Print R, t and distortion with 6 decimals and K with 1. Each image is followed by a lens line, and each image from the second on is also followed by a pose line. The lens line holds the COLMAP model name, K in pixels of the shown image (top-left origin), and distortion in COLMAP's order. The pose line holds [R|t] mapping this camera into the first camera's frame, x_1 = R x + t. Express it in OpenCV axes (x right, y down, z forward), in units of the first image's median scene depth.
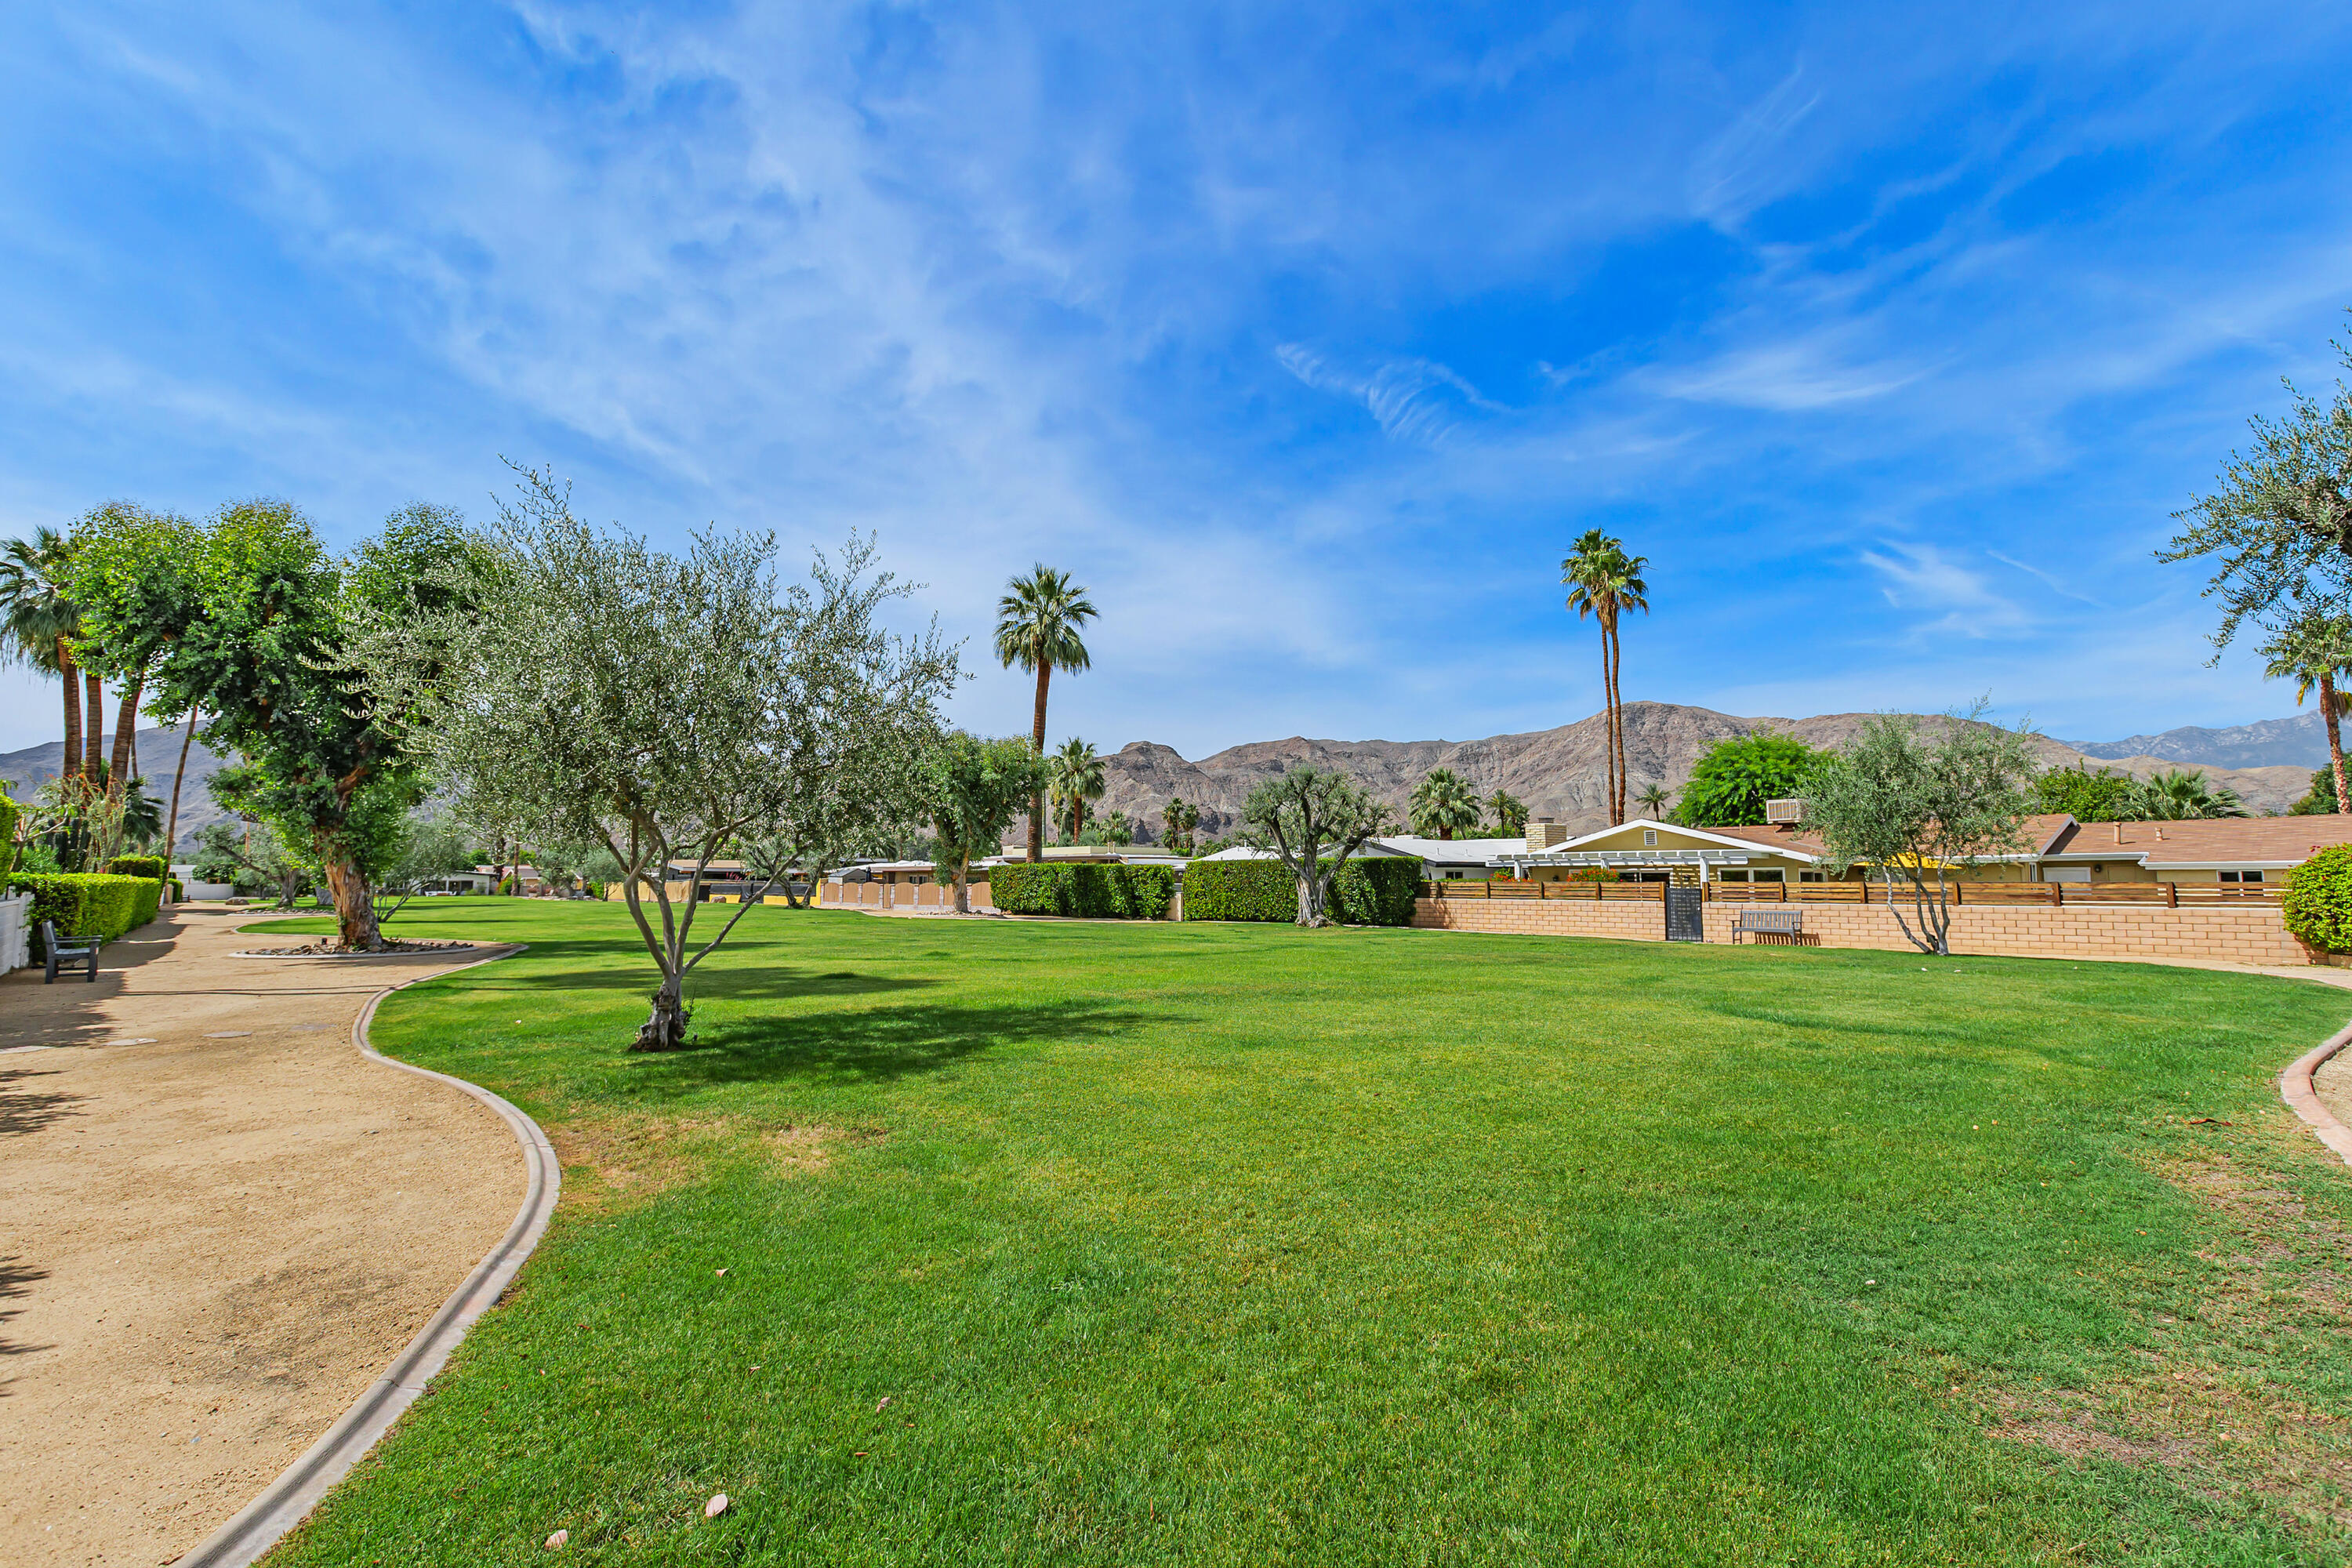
lens RADIAL K [[1087.5, 0, 1177.5], [0, 1087.5, 781.8], [0, 0, 1]] dist [-0.001826, 0.000695]
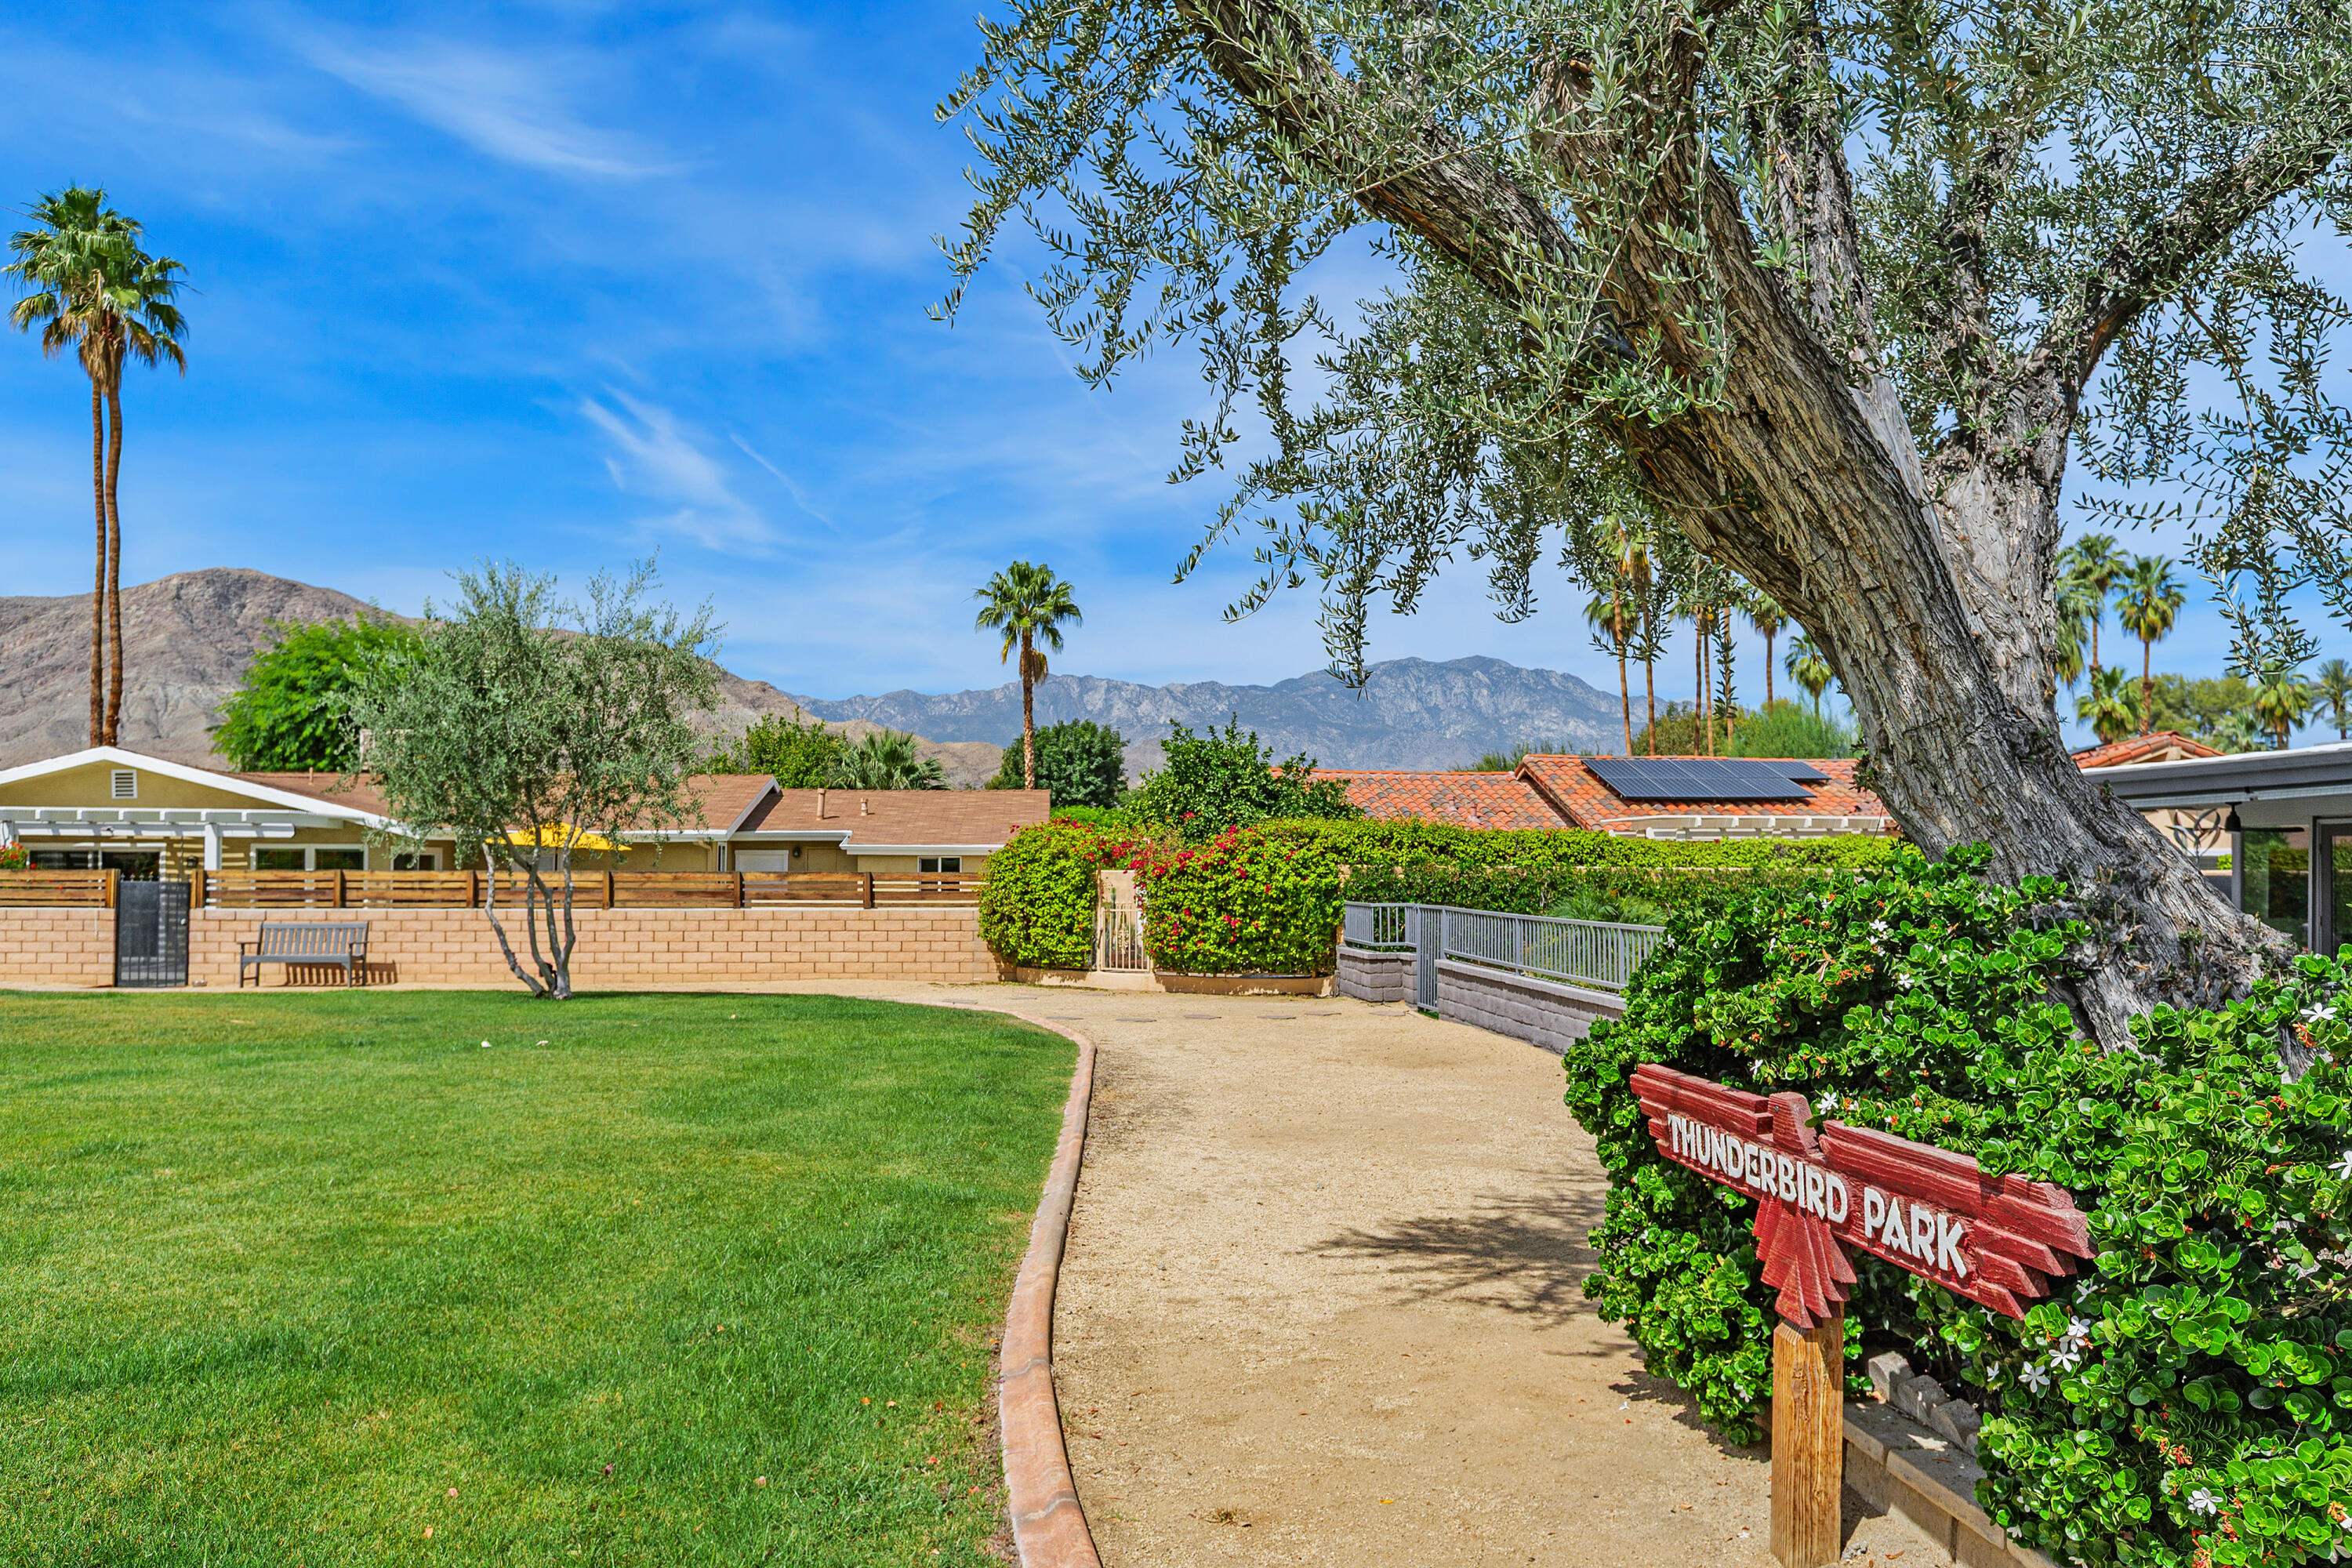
lens RADIAL K [[1699.3, 0, 1176.0], [0, 1699.3, 784.0], [0, 0, 1]] dist [-0.128740, 0.172227]
pose [[0.611877, 0.040762, 0.789902, 0.129834], [-0.073247, 0.997300, 0.005275, 0.011514], [-0.787554, -0.061086, 0.613210, 0.134704]]
